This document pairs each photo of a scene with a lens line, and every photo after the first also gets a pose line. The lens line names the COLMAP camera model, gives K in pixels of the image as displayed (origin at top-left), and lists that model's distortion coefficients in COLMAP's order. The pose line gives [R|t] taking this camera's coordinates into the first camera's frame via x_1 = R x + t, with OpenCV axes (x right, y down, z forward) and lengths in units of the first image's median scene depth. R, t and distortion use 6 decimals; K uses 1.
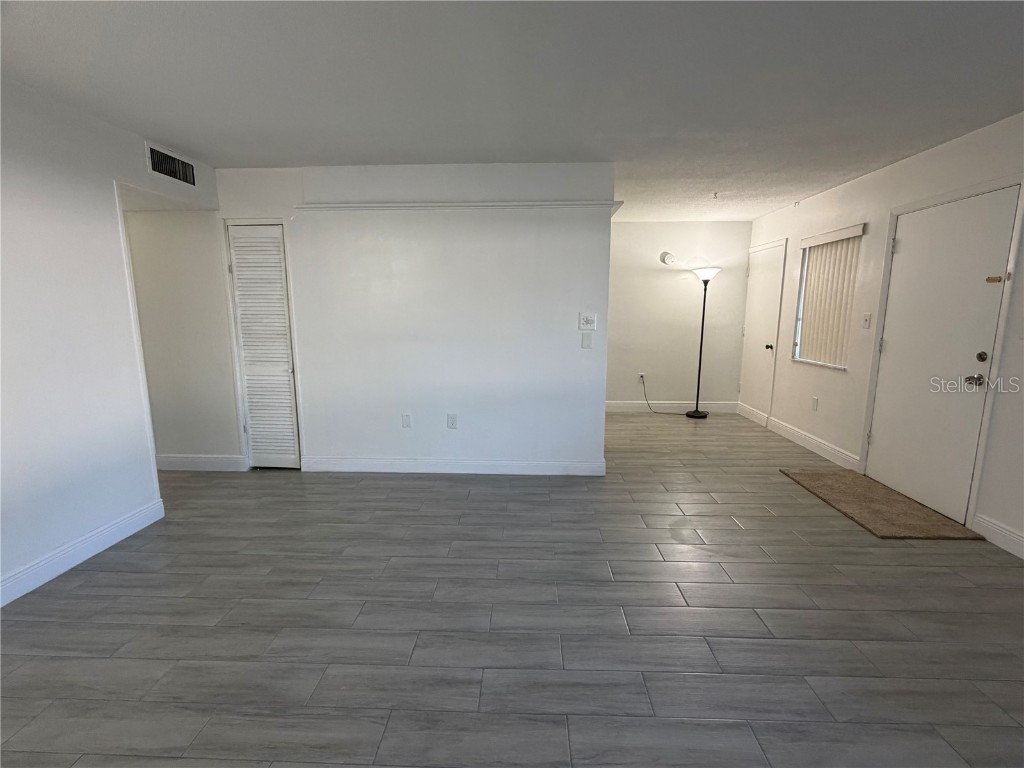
lens RADIAL K [[474.8, 0, 513.1], [0, 474.8, 384.9], [0, 0, 1]] dist [0.000420, -0.000125]
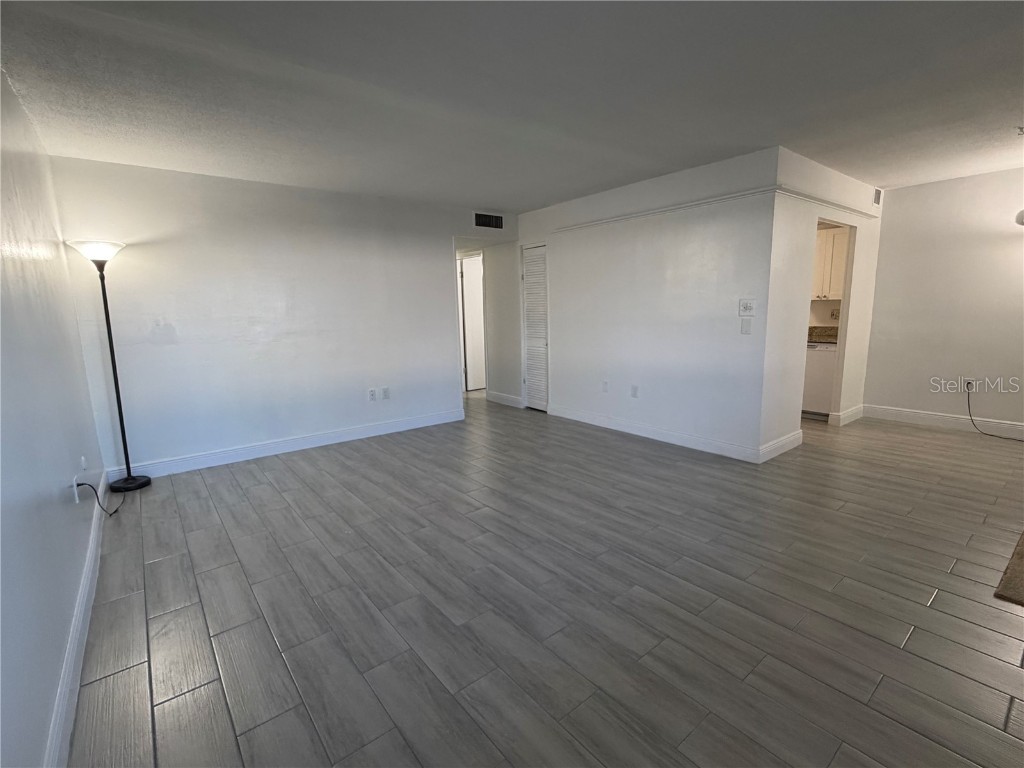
lens RADIAL K [[474.8, 0, 513.1], [0, 474.8, 384.9], [0, 0, 1]] dist [0.000420, -0.000125]
pose [[0.654637, 0.109187, -0.748017, 0.608856], [-0.098670, 0.993390, 0.058652, 0.020605], [0.749476, 0.035410, 0.661083, -0.047148]]
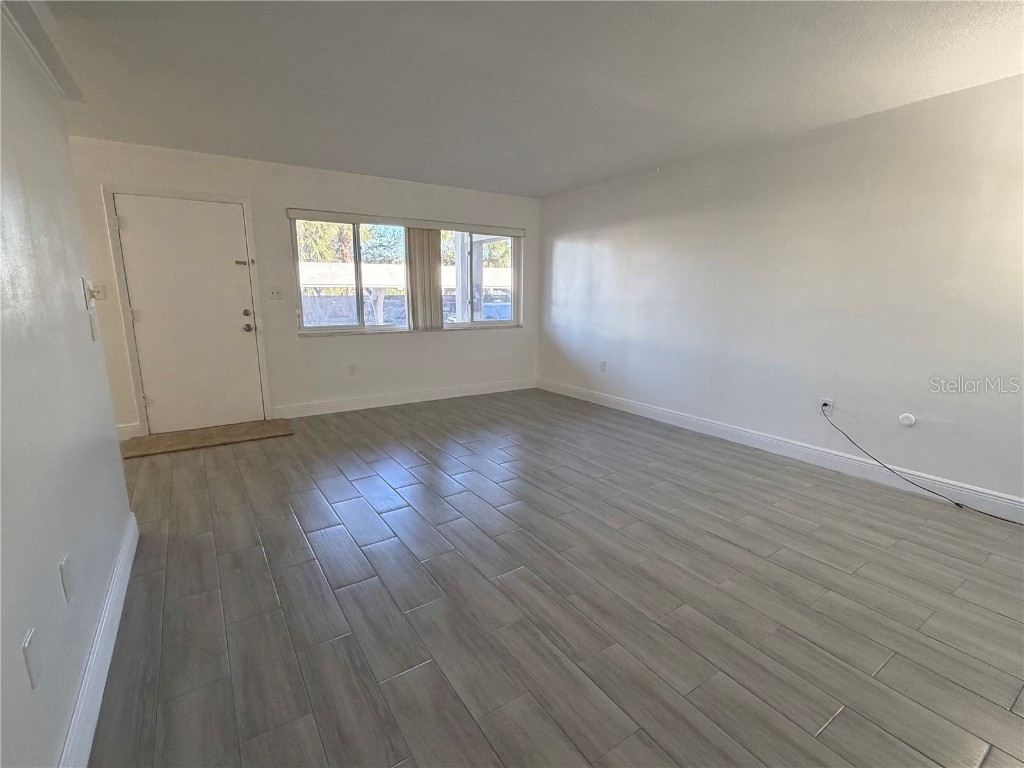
lens RADIAL K [[474.8, 0, 513.1], [0, 474.8, 384.9], [0, 0, 1]] dist [0.000420, -0.000125]
pose [[-0.591371, -0.158031, 0.790763, -0.614807], [0.124144, 0.951078, 0.282910, -0.127666], [-0.796786, 0.265474, -0.542821, 0.931494]]
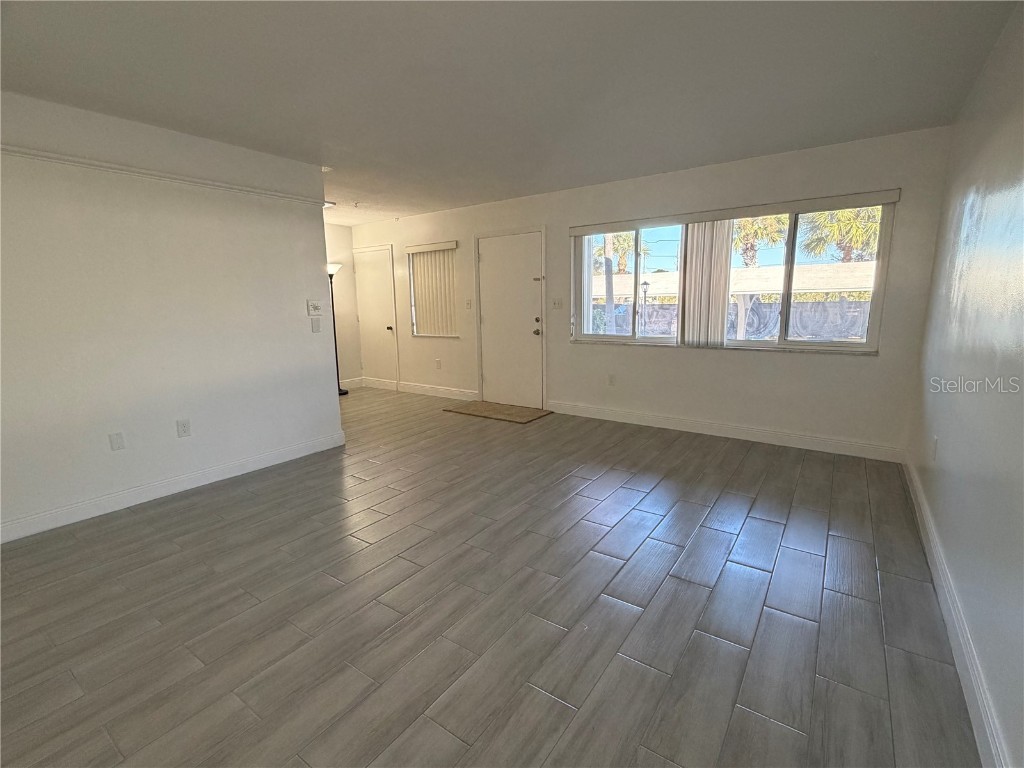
lens RADIAL K [[474.8, 0, 513.1], [0, 474.8, 384.9], [0, 0, 1]] dist [0.000420, -0.000125]
pose [[0.544326, -0.154477, 0.824528, -0.523798], [0.150453, 0.984939, 0.085206, 0.016838], [-0.825272, 0.077672, 0.559369, 0.024942]]
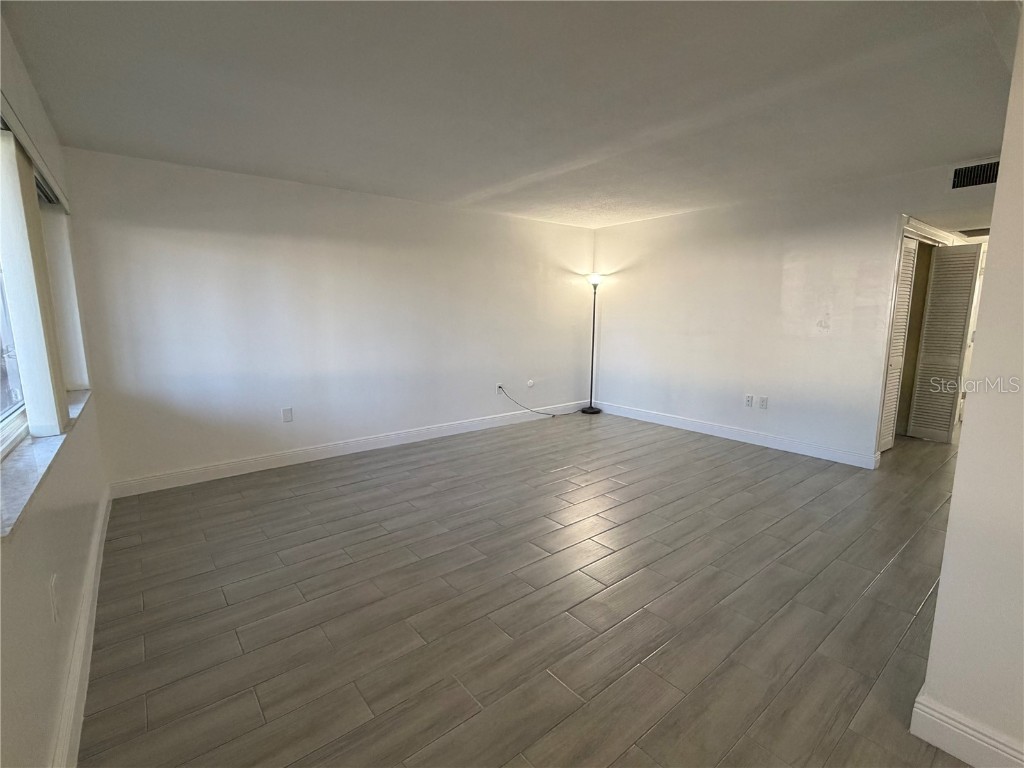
lens RADIAL K [[474.8, 0, 513.1], [0, 474.8, 384.9], [0, 0, 1]] dist [0.000420, -0.000125]
pose [[-0.754940, 0.100259, -0.648084, 0.695656], [-0.101494, 0.958475, 0.266505, -0.159430], [0.647892, 0.266973, -0.713416, 1.037011]]
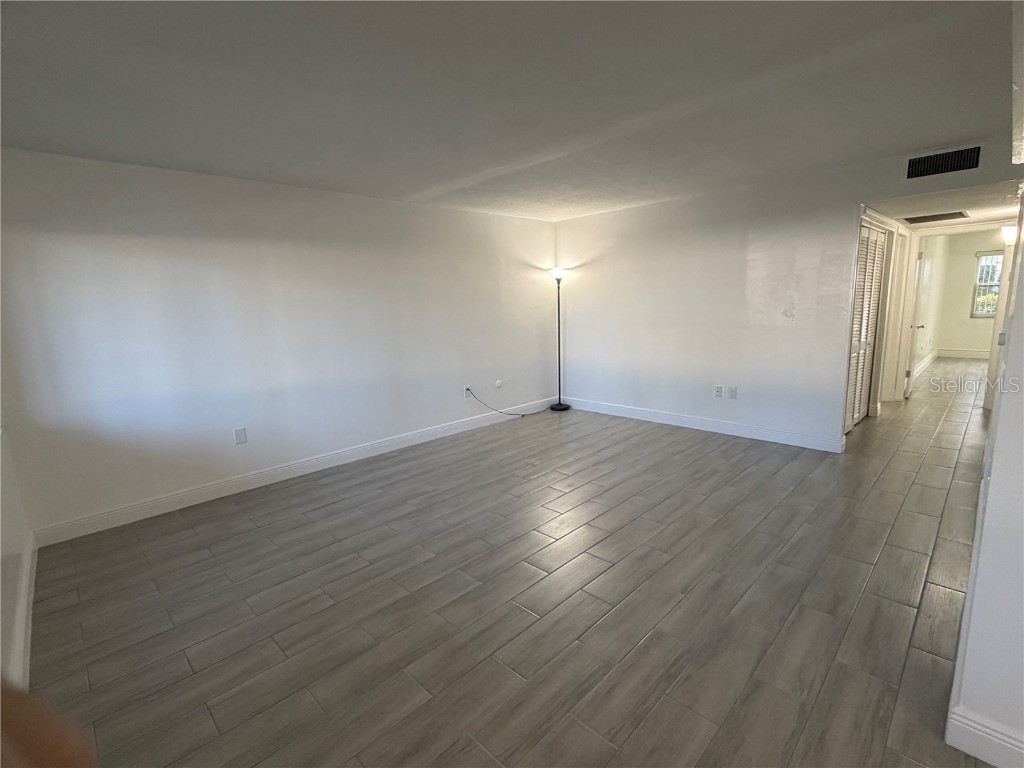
lens RADIAL K [[474.8, 0, 513.1], [0, 474.8, 384.9], [0, 0, 1]] dist [0.000420, -0.000125]
pose [[-0.681420, 0.149533, -0.716454, 0.694178], [-0.078830, 0.958217, 0.274967, -0.170135], [0.727635, 0.243846, -0.641160, 0.964097]]
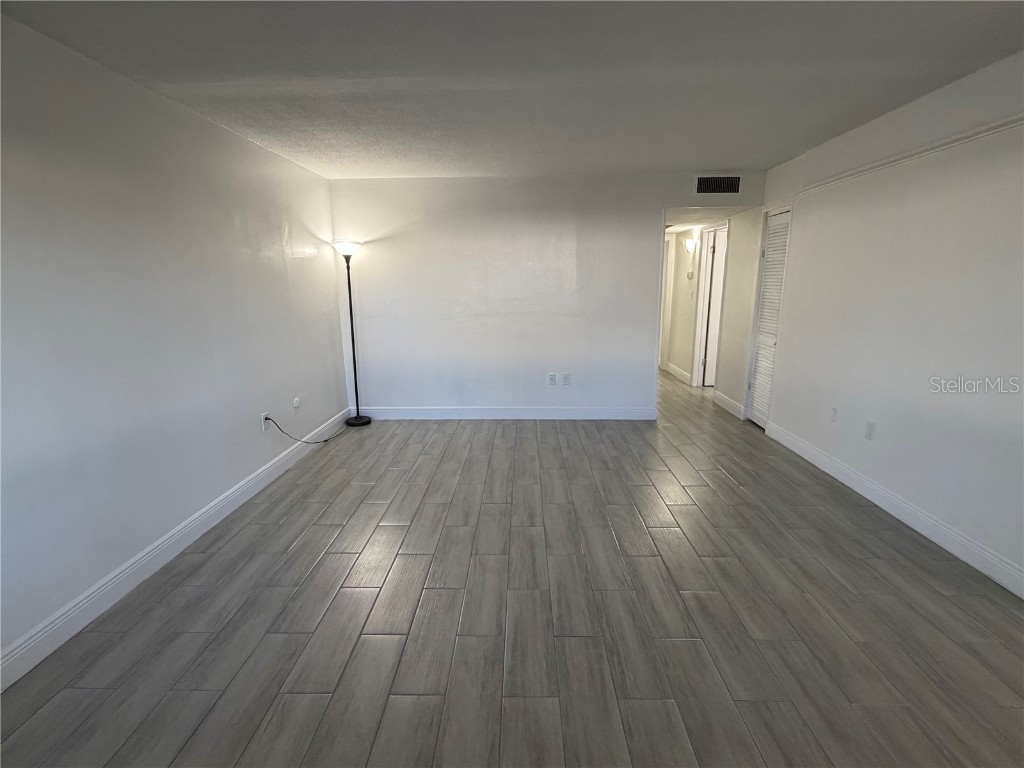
lens RADIAL K [[474.8, 0, 513.1], [0, 474.8, 384.9], [0, 0, 1]] dist [0.000420, -0.000125]
pose [[0.015104, 0.213613, -0.976802, 0.663783], [-0.148297, 0.966587, 0.209086, -0.081040], [0.988827, 0.141699, 0.046278, 0.369421]]
